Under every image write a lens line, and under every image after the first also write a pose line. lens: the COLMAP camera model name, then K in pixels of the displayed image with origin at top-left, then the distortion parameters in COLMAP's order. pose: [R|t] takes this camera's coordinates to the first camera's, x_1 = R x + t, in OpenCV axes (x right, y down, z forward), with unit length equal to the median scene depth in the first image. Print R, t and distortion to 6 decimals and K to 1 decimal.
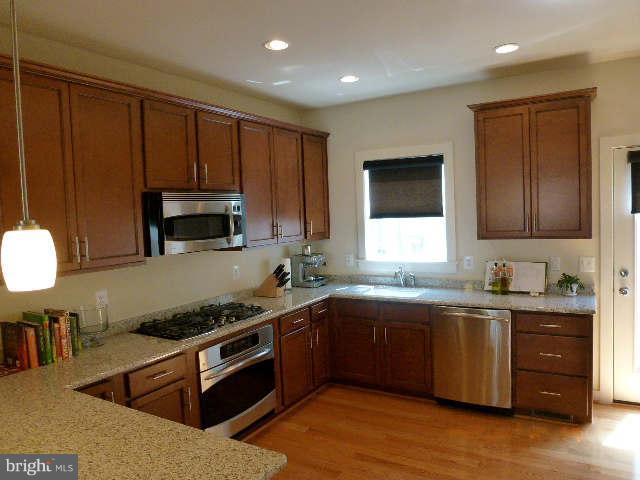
lens RADIAL K [[464.7, 0, 324.9], [0, 464.7, 240.4], [0, 0, 1]] dist [-0.034035, -0.002180]
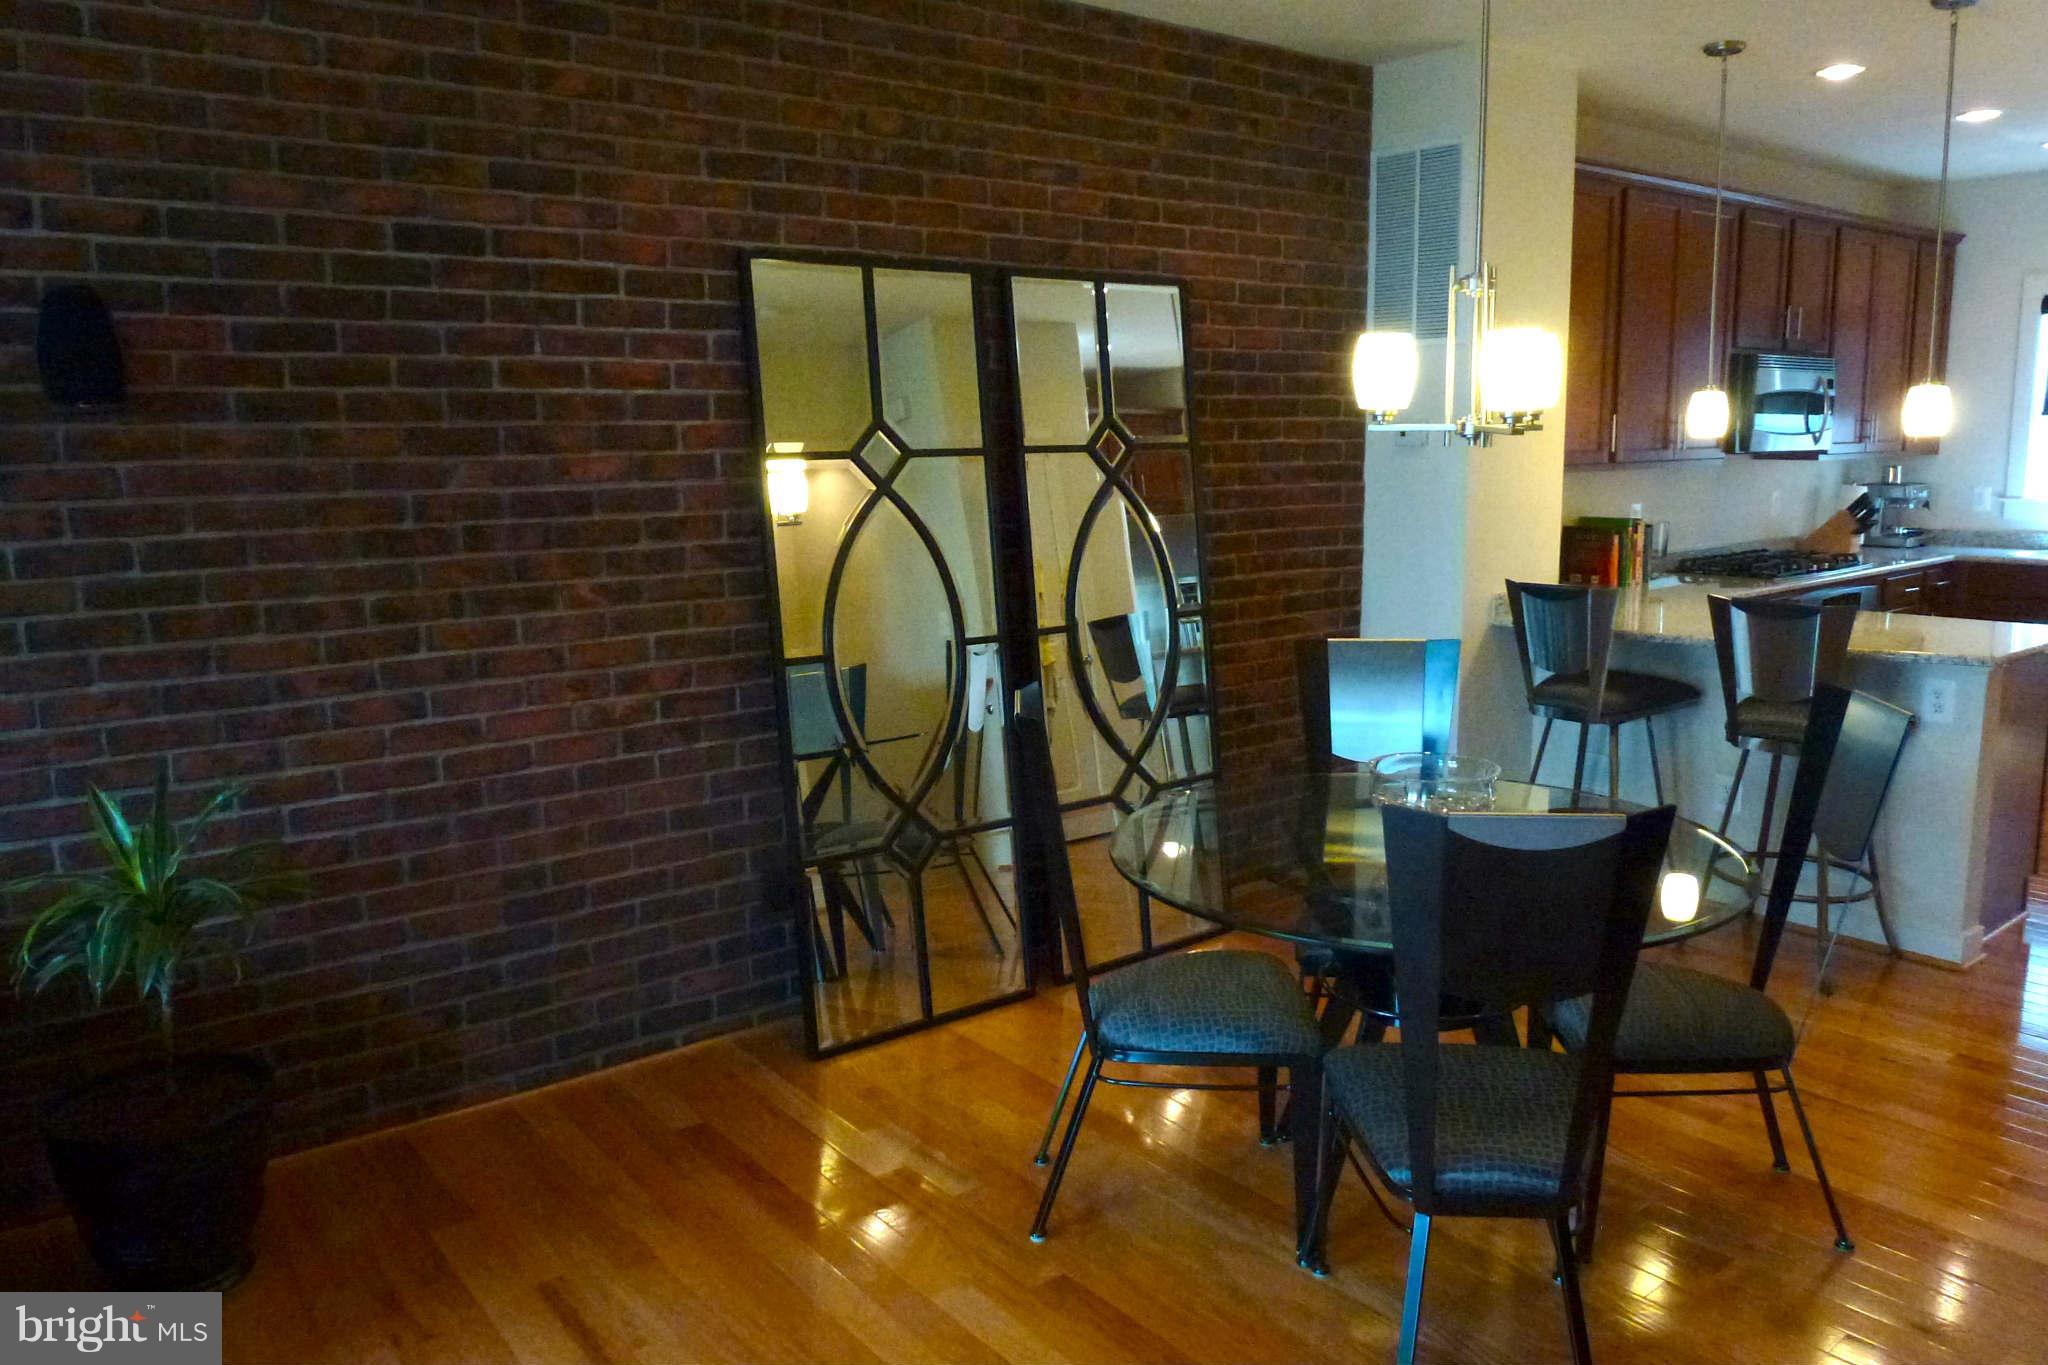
lens RADIAL K [[1487.3, 0, 1032.5], [0, 1487.3, 692.7], [0, 0, 1]] dist [-0.037707, 0.011937]
pose [[0.938500, 0.080935, -0.335658, -0.468571], [-0.041469, 0.991524, 0.123131, 0.126967], [0.342779, -0.101639, 0.933902, -1.093461]]
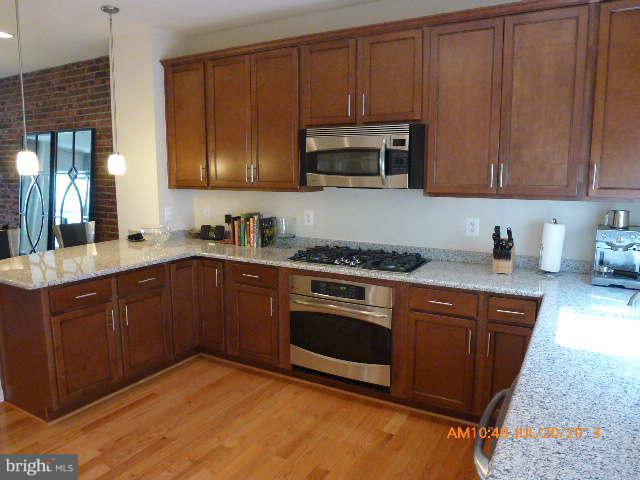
lens RADIAL K [[464.7, 0, 318.8], [0, 464.7, 239.7], [0, 0, 1]] dist [-0.034035, -0.002180]
pose [[0.006752, 0.184409, -0.982826, 0.651256], [-0.067715, 0.980677, 0.183541, -0.040052], [0.997682, 0.065312, 0.019108, 0.836049]]
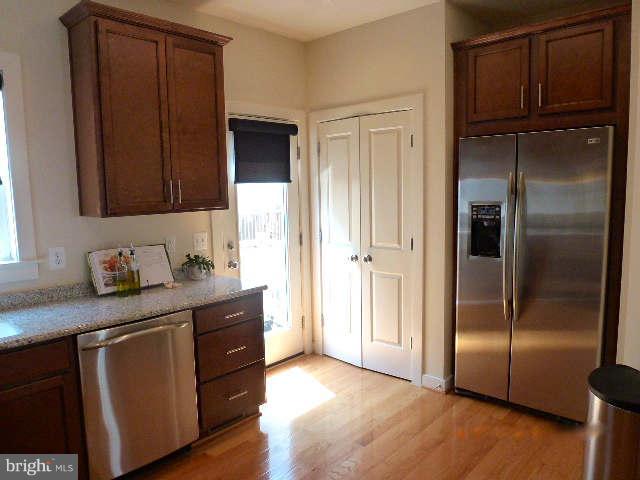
lens RADIAL K [[464.7, 0, 321.4], [0, 464.7, 238.9], [0, 0, 1]] dist [-0.034035, -0.002180]
pose [[0.230066, -0.071688, 0.970531, -0.239863], [0.070140, 0.995911, 0.056936, 0.013653], [-0.970644, 0.054974, 0.234154, 0.585899]]
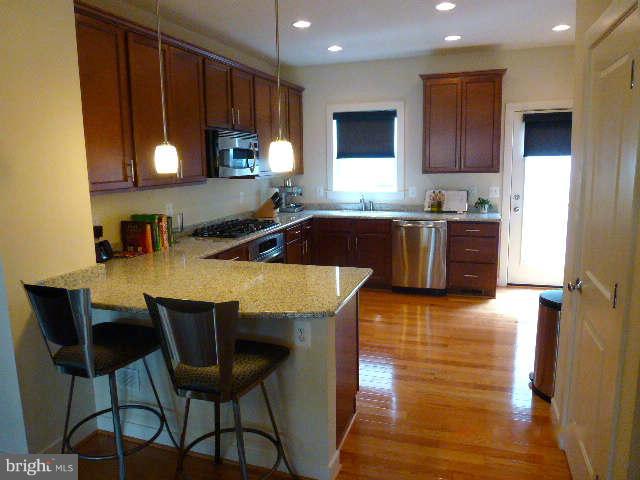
lens RADIAL K [[464.7, 0, 320.8], [0, 464.7, 238.5], [0, 0, 1]] dist [-0.034035, -0.002180]
pose [[0.976964, -0.013819, 0.212955, -0.284440], [-0.006818, 0.995370, 0.095871, 0.064178], [-0.213294, -0.095114, 0.972347, -0.327192]]
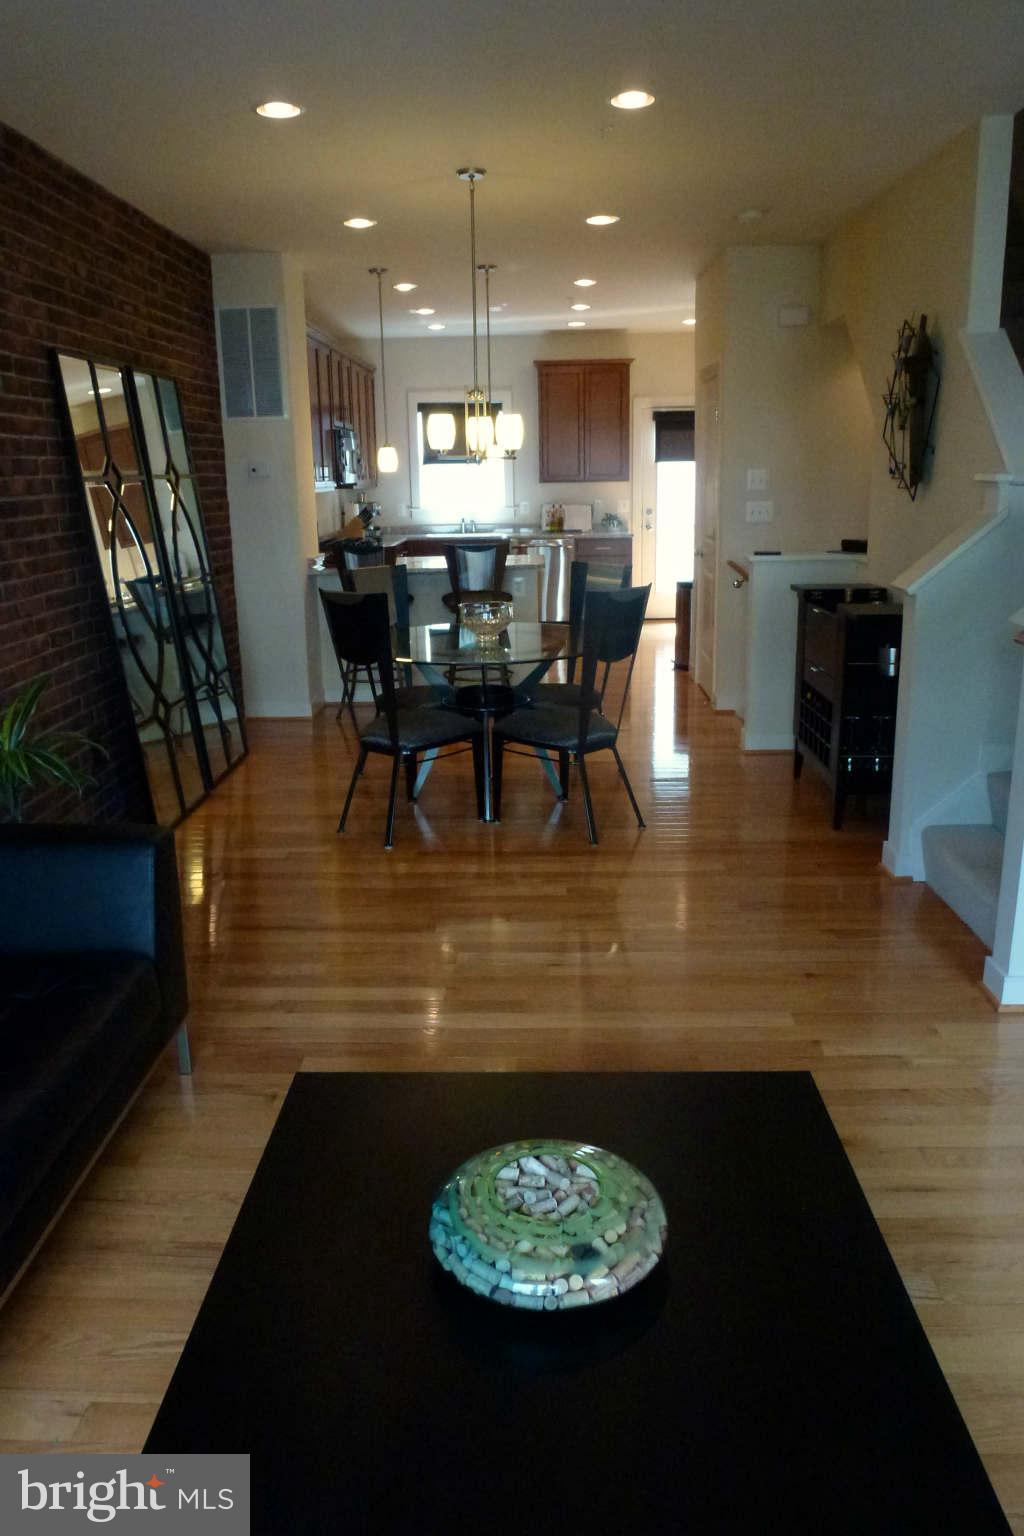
lens RADIAL K [[1115.5, 0, 502.9], [0, 1115.5, 762.0], [0, 0, 1]] dist [-0.037707, 0.011937]
pose [[0.879803, -0.096884, 0.465361, -1.143376], [0.013466, 0.983695, 0.179337, 0.189595], [-0.475148, -0.151515, 0.866762, -1.497961]]
